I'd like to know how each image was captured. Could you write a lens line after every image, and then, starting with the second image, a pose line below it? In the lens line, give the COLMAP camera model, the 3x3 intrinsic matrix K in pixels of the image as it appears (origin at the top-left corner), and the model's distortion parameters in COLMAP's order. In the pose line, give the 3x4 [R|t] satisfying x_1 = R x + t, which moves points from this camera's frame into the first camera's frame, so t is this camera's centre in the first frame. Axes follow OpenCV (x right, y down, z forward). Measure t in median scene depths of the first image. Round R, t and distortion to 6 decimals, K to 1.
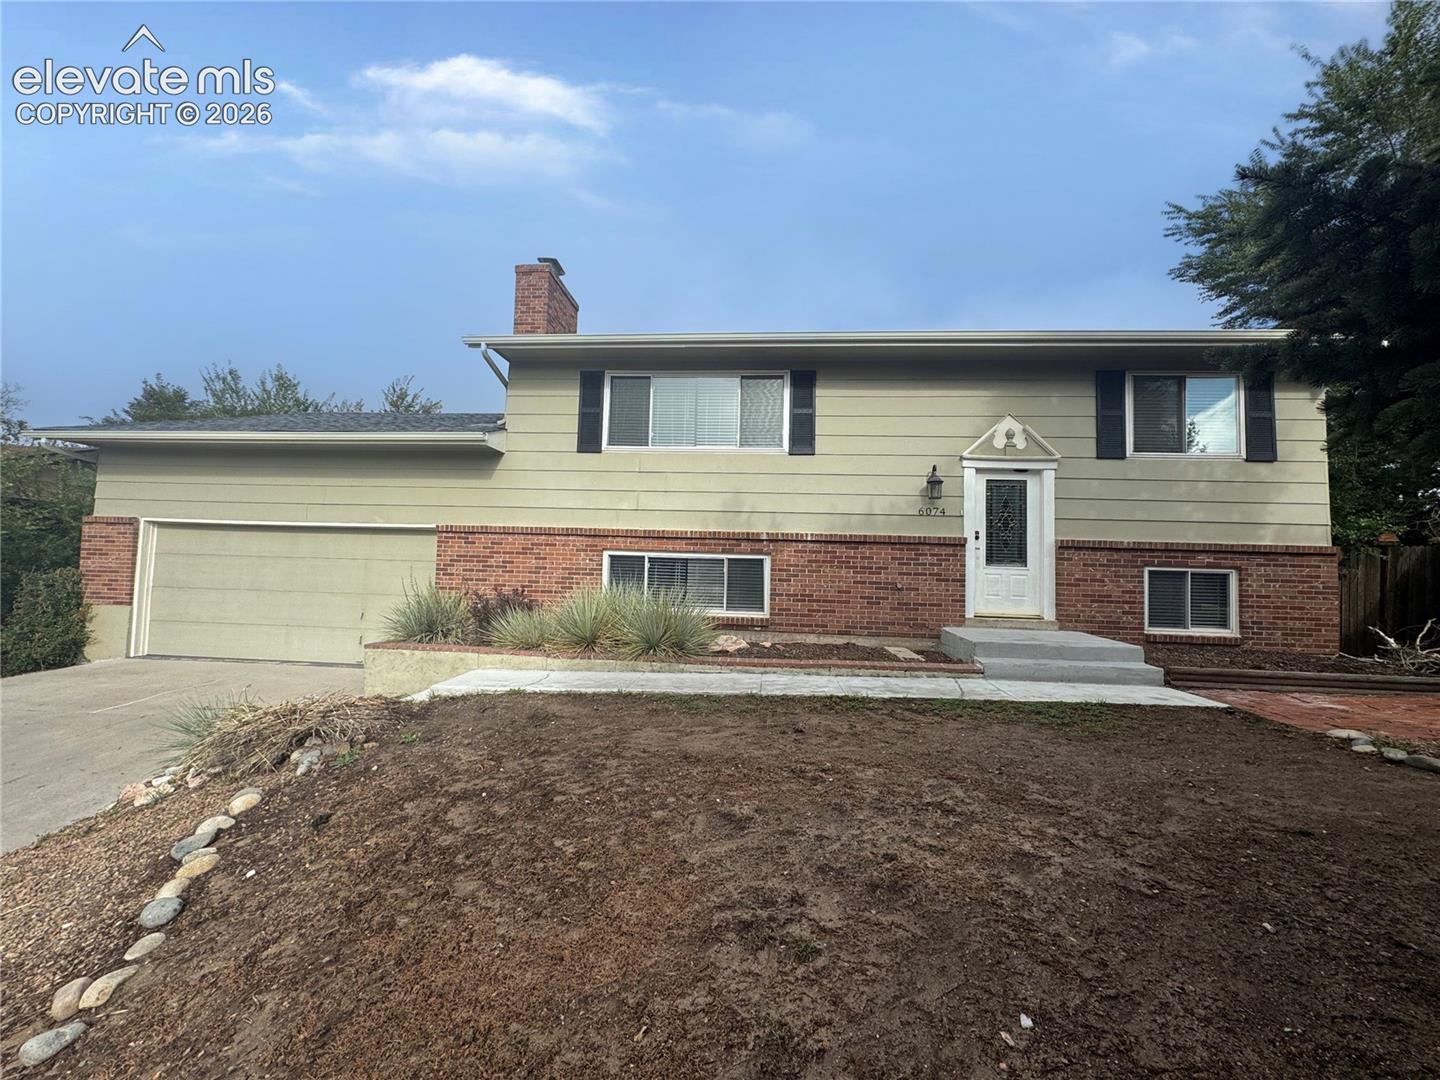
lens RADIAL K [[574.6, 0, 716.5], [0, 574.6, 542.0], [0, 0, 1]] dist [-0.003996, 0.000436]
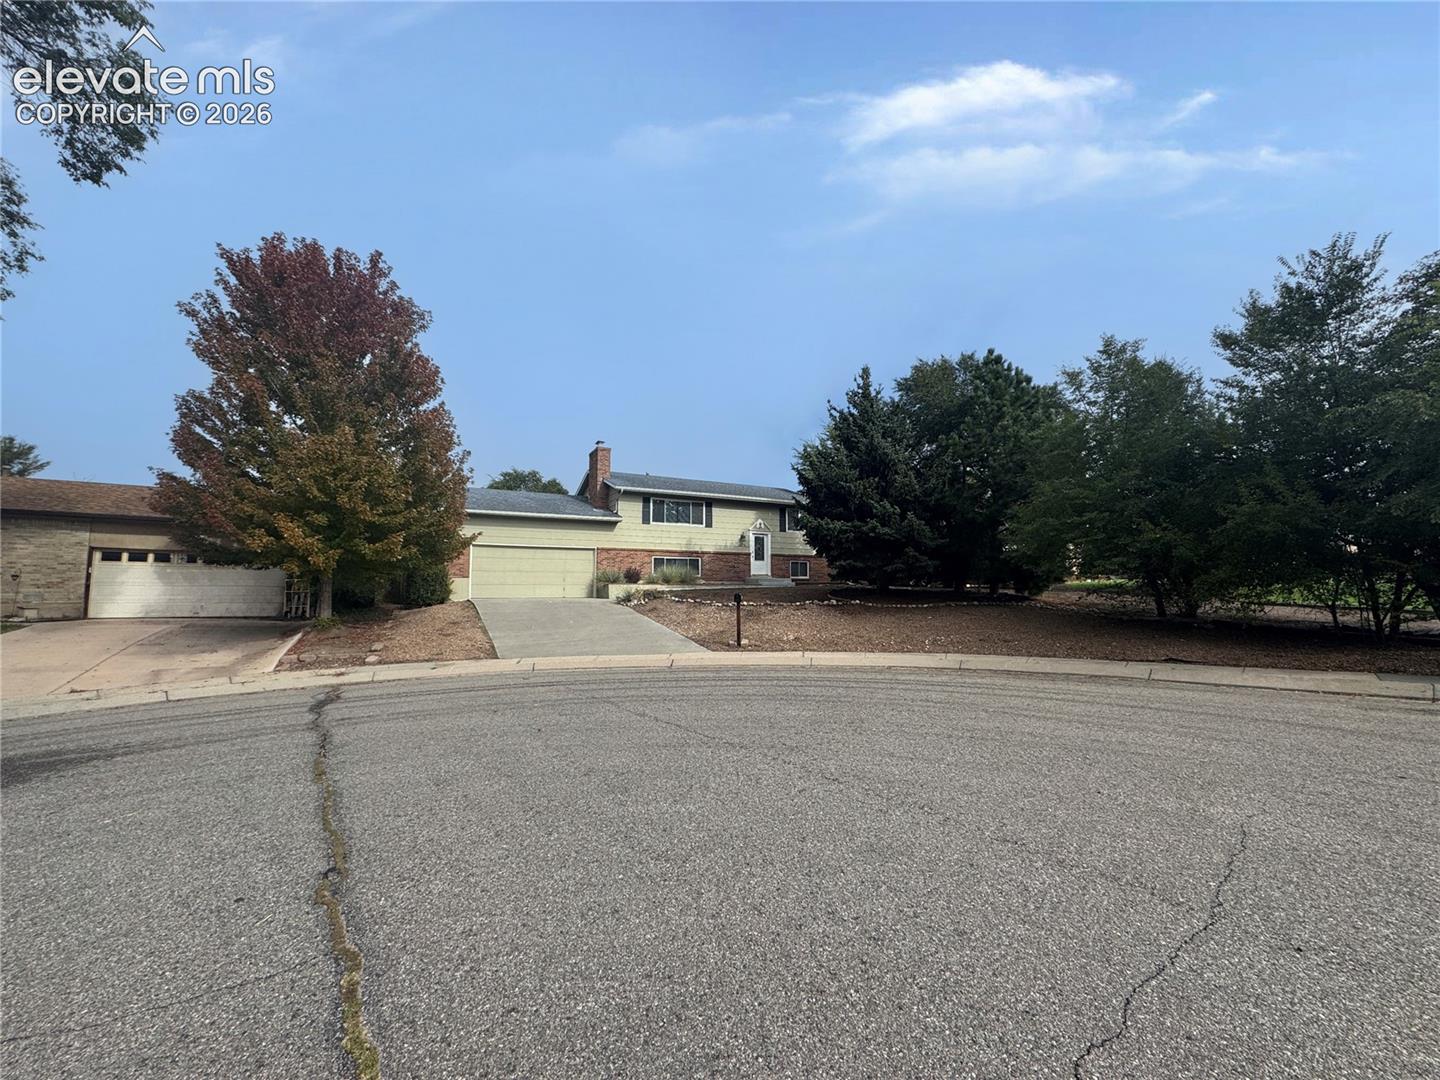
lens RADIAL K [[574.6, 0, 717.7], [0, 574.6, 541.4], [0, 0, 1]] dist [-0.003996, 0.000436]
pose [[0.854835, 0.015810, 0.518658, -1.548975], [-0.002456, 0.999648, -0.026423, 0.016034], [-0.518894, 0.021314, 0.854573, -1.893628]]
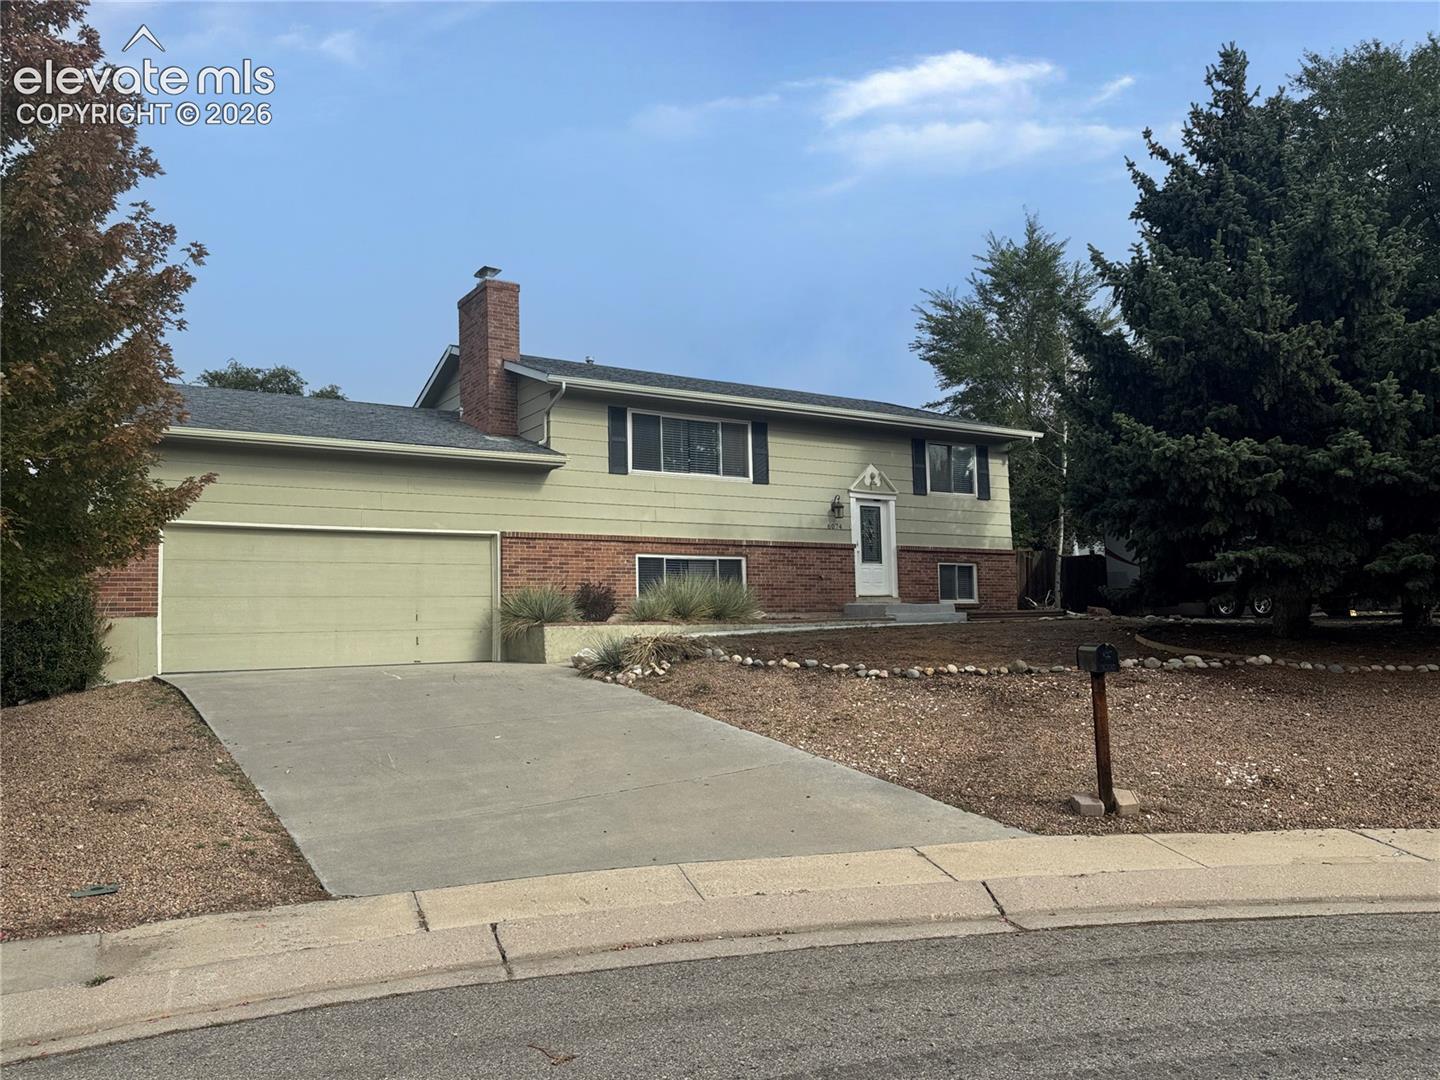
lens RADIAL K [[1077.0, 0, 723.1], [0, 1077.0, 551.3], [0, 0, 1]] dist [0.045006, -0.021000]
pose [[0.794426, 0.000474, 0.607360, -1.502937], [0.012362, 0.999780, -0.016950, 0.053000], [-0.607235, 0.020973, 0.794246, -0.998488]]
